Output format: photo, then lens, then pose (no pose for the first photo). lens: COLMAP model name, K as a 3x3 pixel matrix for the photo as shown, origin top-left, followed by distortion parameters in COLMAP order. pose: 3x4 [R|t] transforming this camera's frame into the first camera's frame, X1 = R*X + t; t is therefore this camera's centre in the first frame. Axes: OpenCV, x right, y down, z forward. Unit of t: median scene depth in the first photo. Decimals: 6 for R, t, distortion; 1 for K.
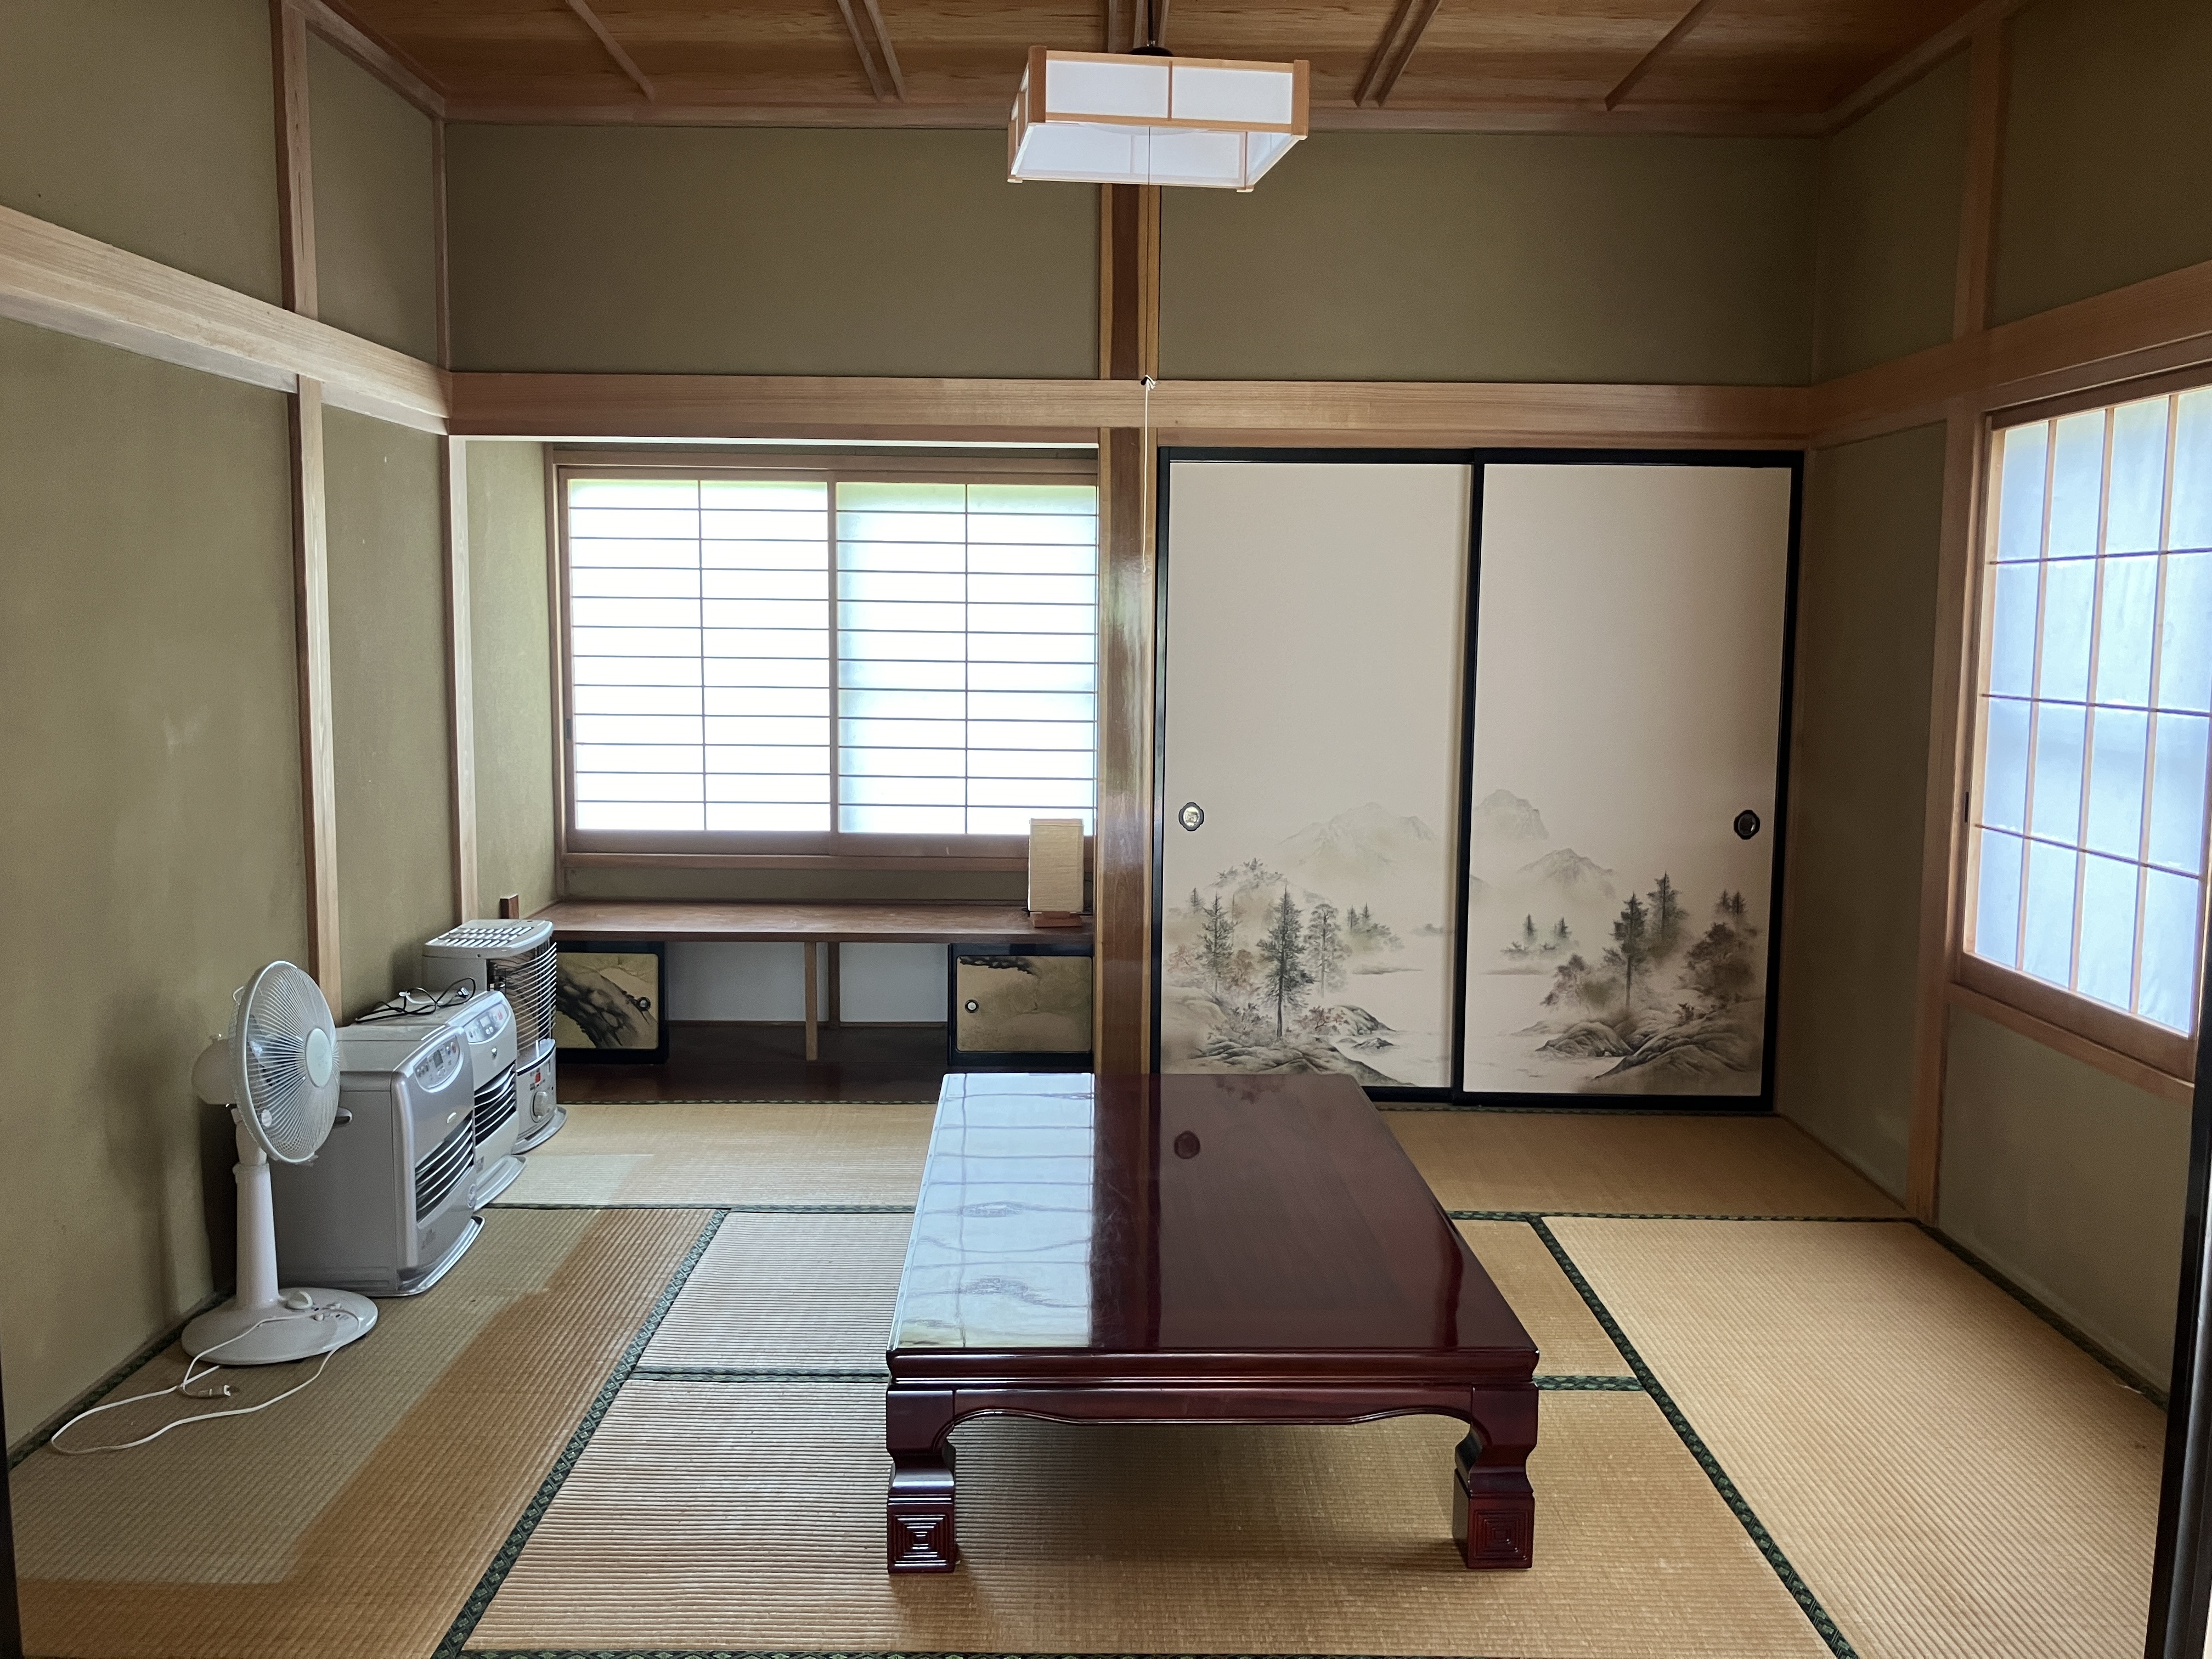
lens RADIAL K [[1840.9, 0, 1023.1], [0, 1840.9, 833.6], [0, 0, 1]] dist [0.030189, -0.023625]
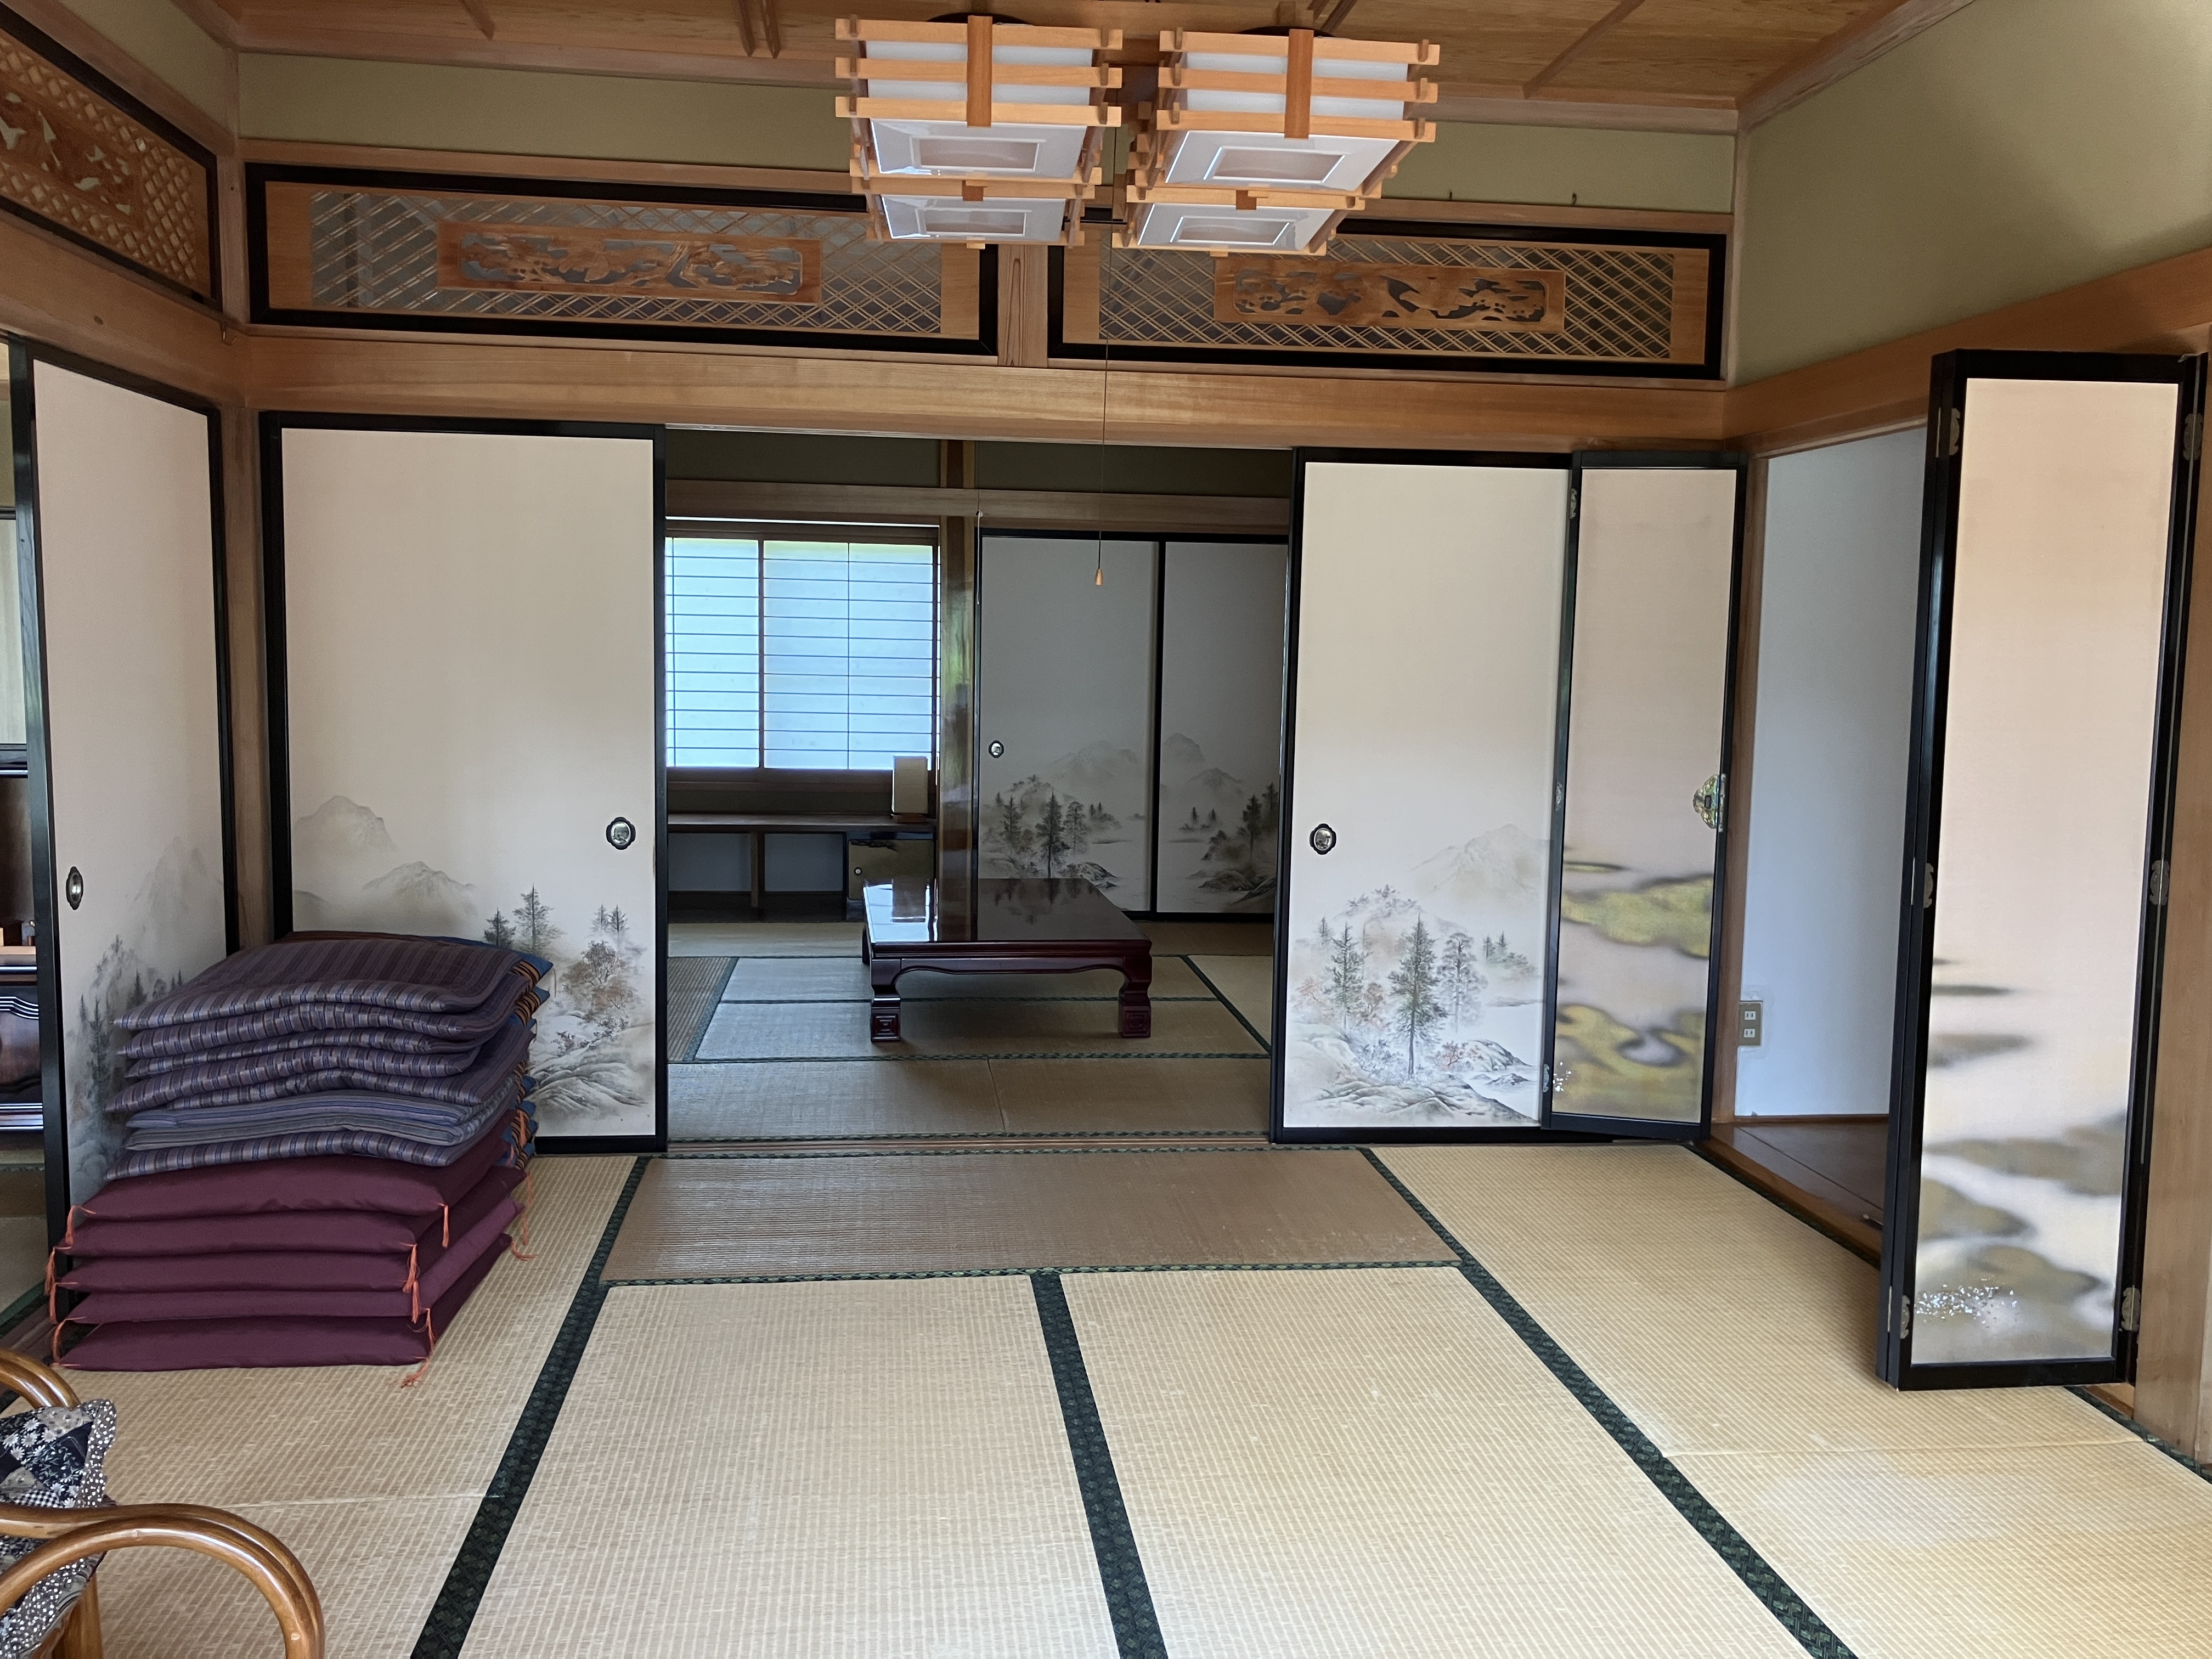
lens RADIAL K [[1840.9, 0, 1107.9], [0, 1840.9, 829.9], [0, 0, 1]] dist [0.030189, -0.023625]
pose [[0.990009, -0.001463, 0.140996, -0.042481], [0.003298, 0.999913, -0.012777, 0.085034], [-0.140965, 0.013114, 0.989928, -0.654561]]
